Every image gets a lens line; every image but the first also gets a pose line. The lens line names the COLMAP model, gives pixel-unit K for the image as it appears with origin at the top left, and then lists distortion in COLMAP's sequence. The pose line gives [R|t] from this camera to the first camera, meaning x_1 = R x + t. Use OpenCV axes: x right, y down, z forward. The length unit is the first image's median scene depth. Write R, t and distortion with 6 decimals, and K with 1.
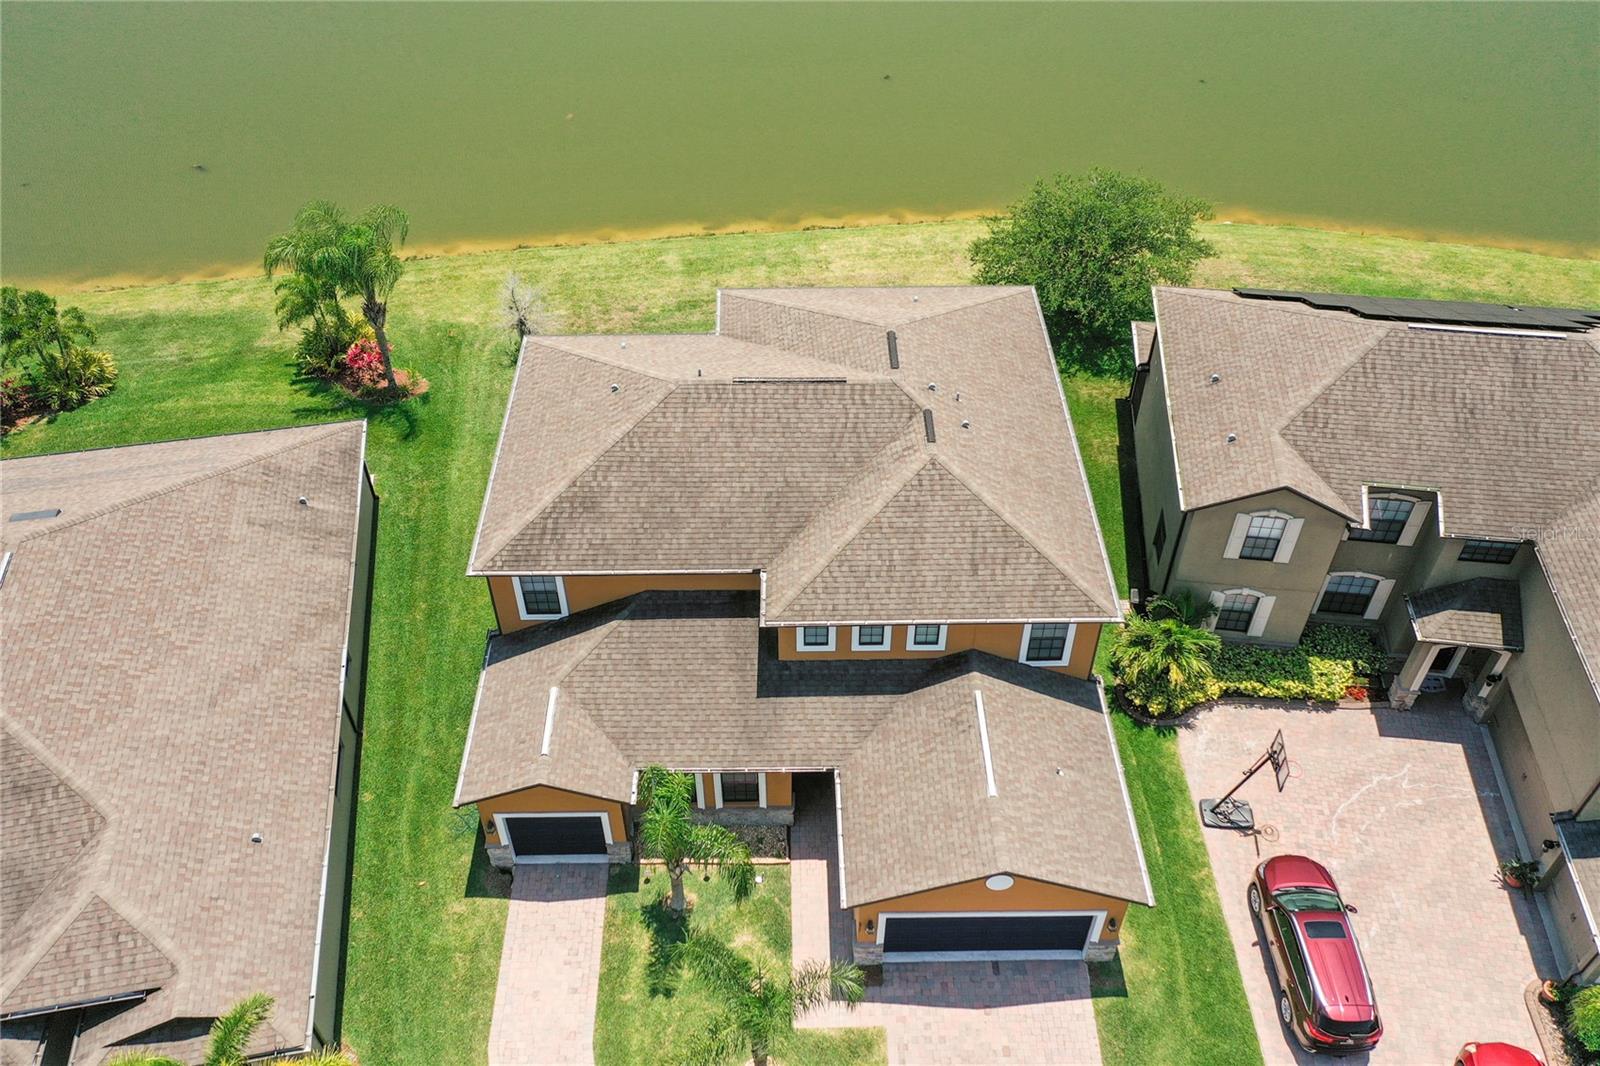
lens RADIAL K [[1264.4, 0, 800.0], [0, 1264.4, 533.0], [0, 0, 1]] dist [0.006786, 0.007369]
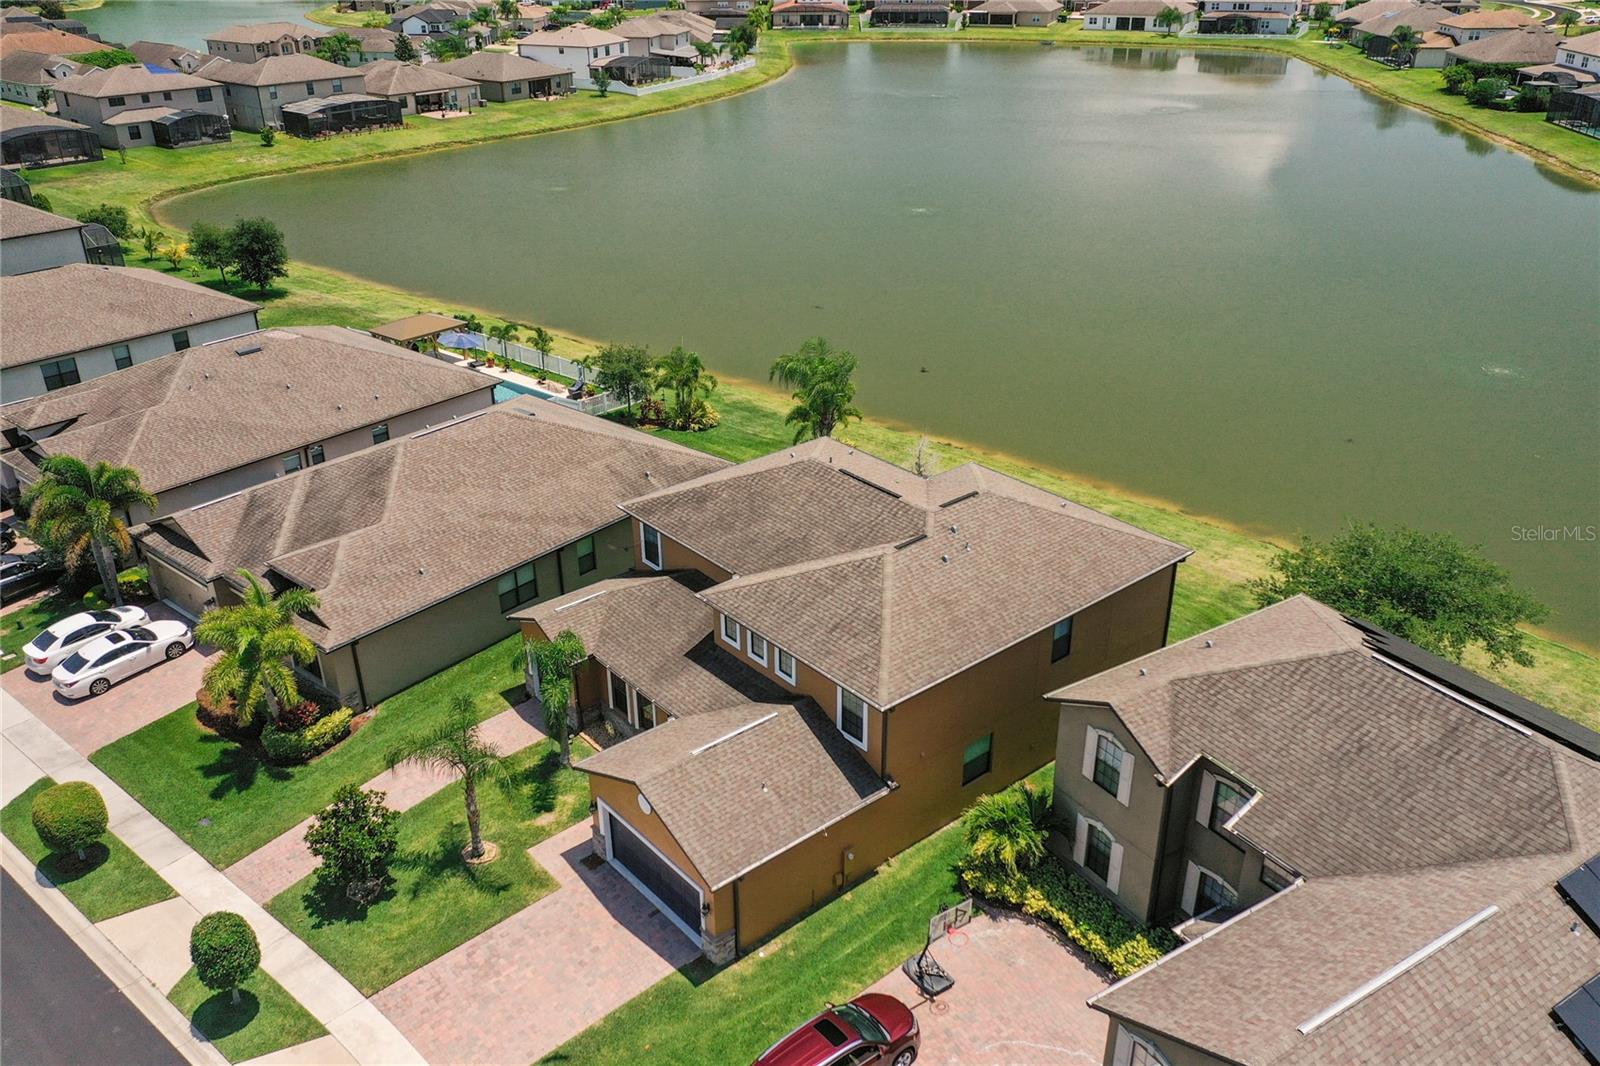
lens RADIAL K [[1264.4, 0, 800.0], [0, 1264.4, 533.0], [0, 0, 1]] dist [0.006786, 0.007369]
pose [[0.634295, 0.336930, -0.695807, 0.850061], [-0.528337, 0.845978, -0.071983, 0.049566], [0.564384, 0.413279, 0.714613, 0.071811]]
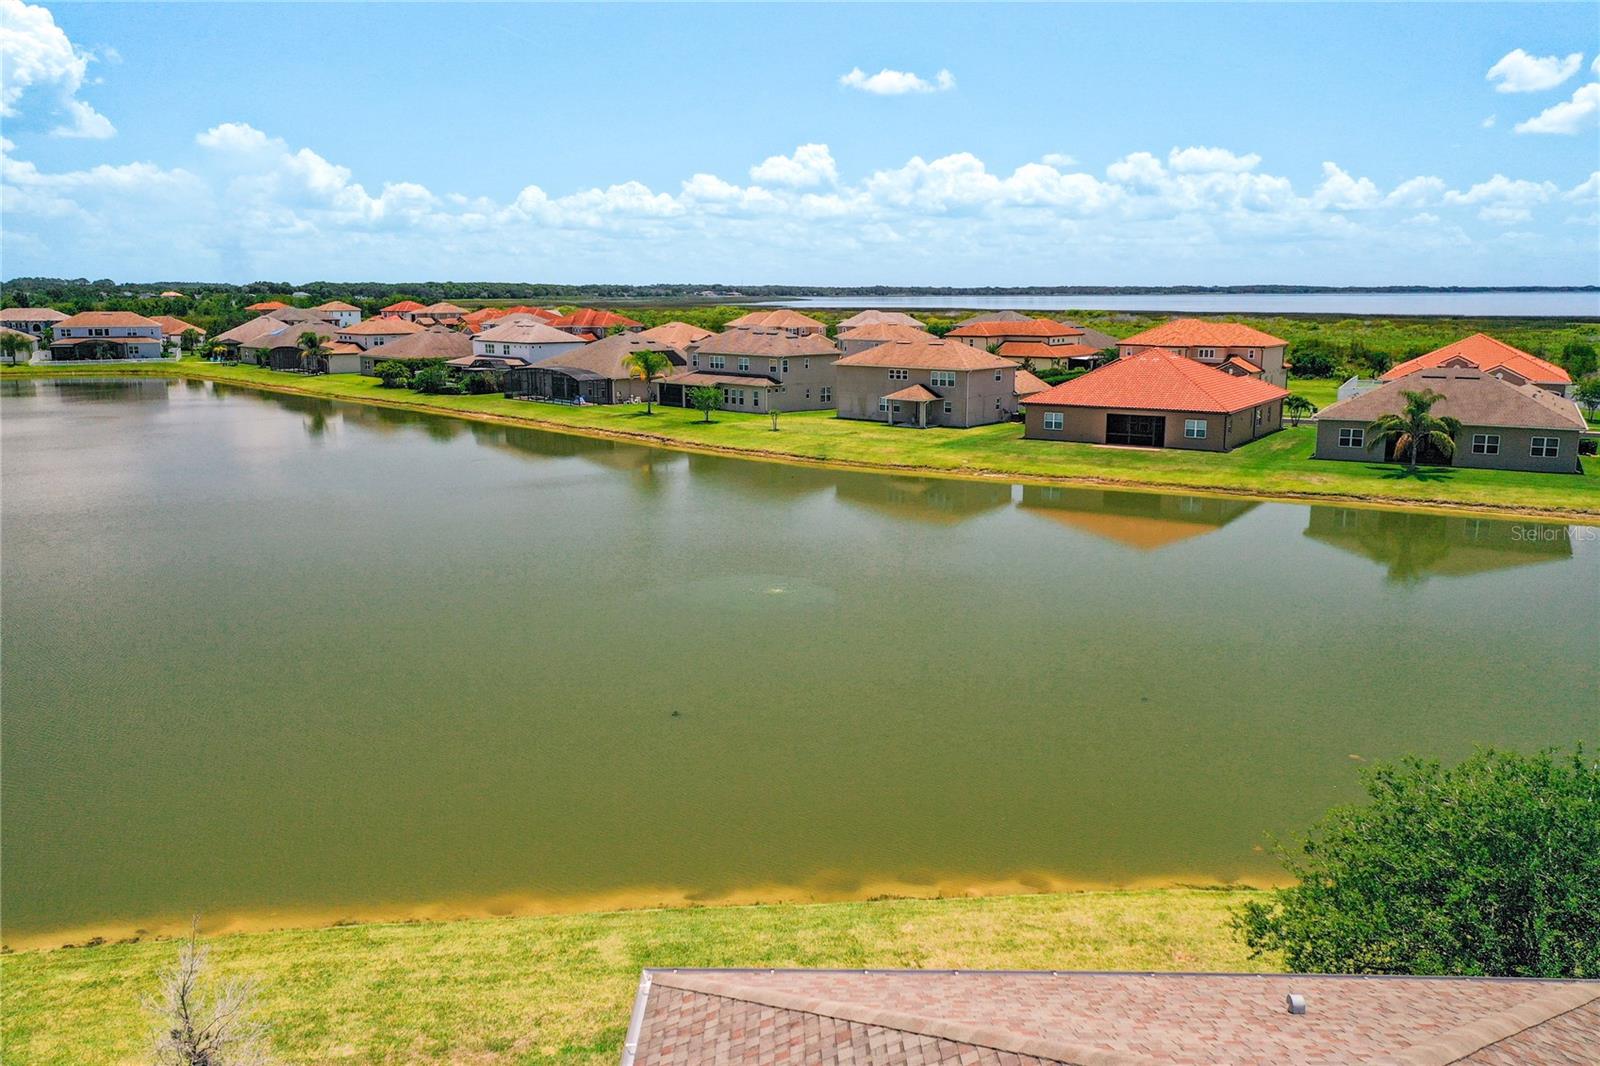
lens RADIAL K [[1274.0, 0, 800.0], [0, 1274.0, 533.0], [0, 0, 1]] dist [0.010270, 0.000031]
pose [[0.999478, 0.006378, -0.031685, -0.016979], [-0.022565, 0.839578, -0.542770, -0.129467], [0.023140, 0.543201, 0.839284, 0.788370]]
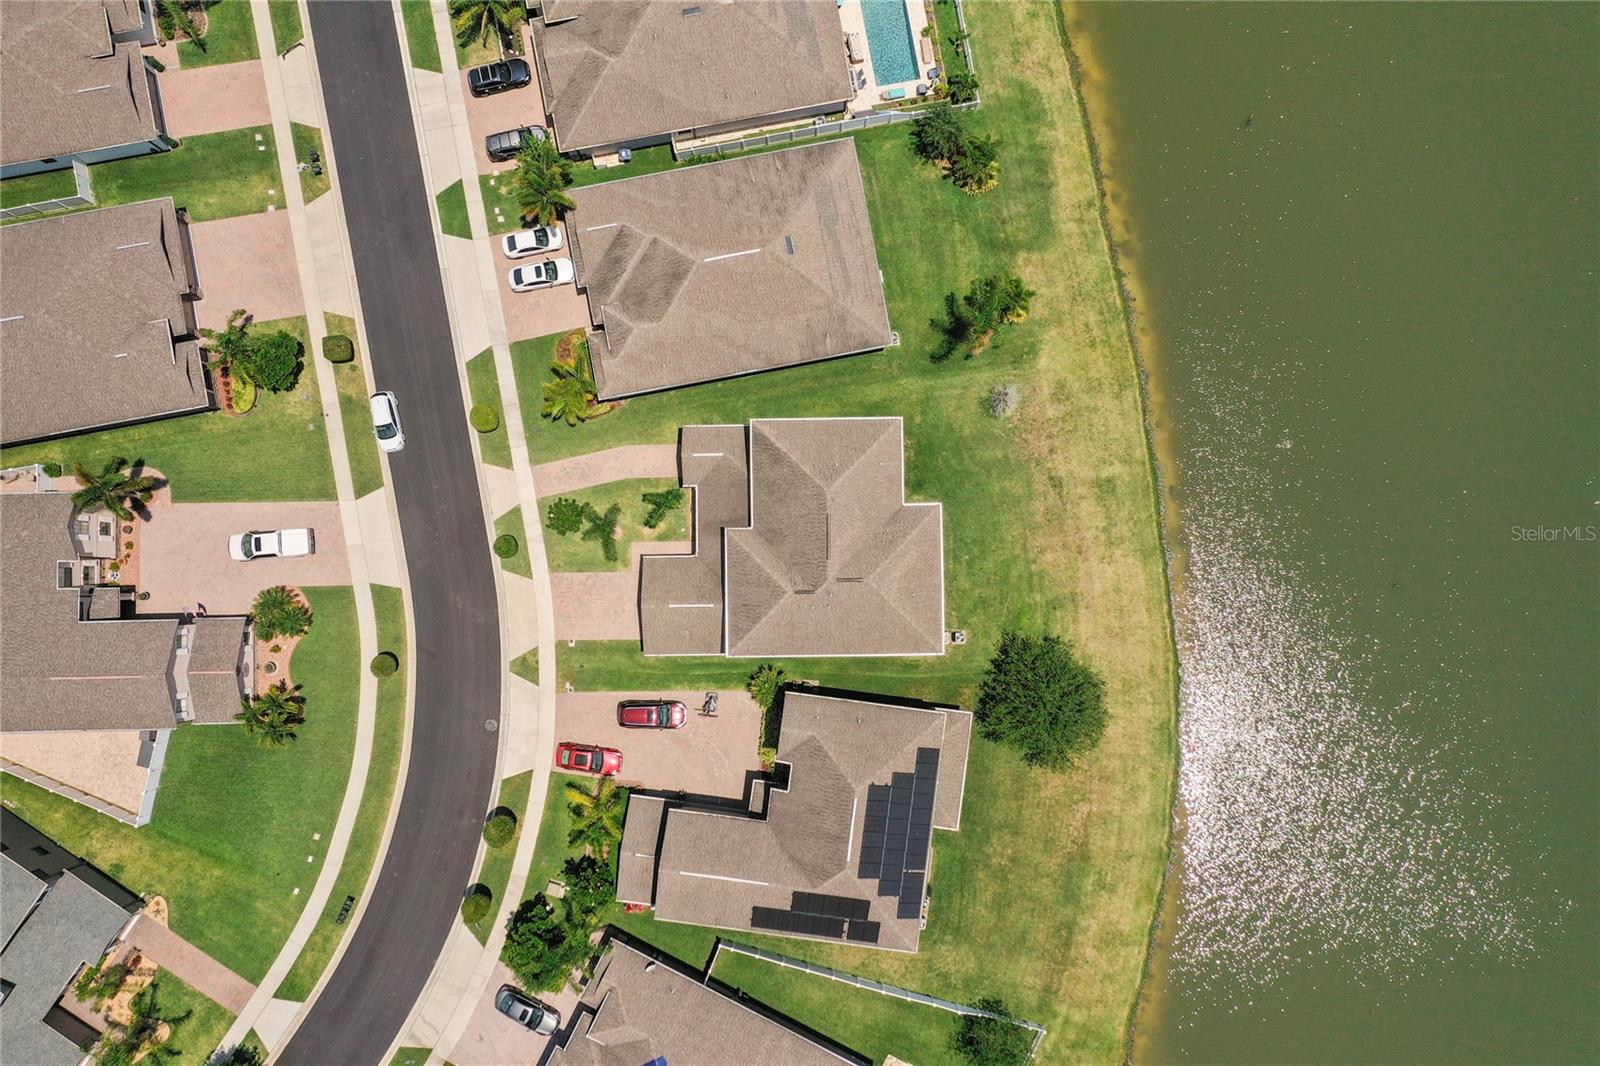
lens RADIAL K [[1264.4, 0, 800.0], [0, 1264.4, 533.0], [0, 0, 1]] dist [0.006786, 0.007369]
pose [[-0.003243, 0.999207, -0.039692, 0.082627], [-0.689979, 0.026495, 0.723344, -1.864586], [0.723822, 0.029732, 0.689346, -0.735719]]
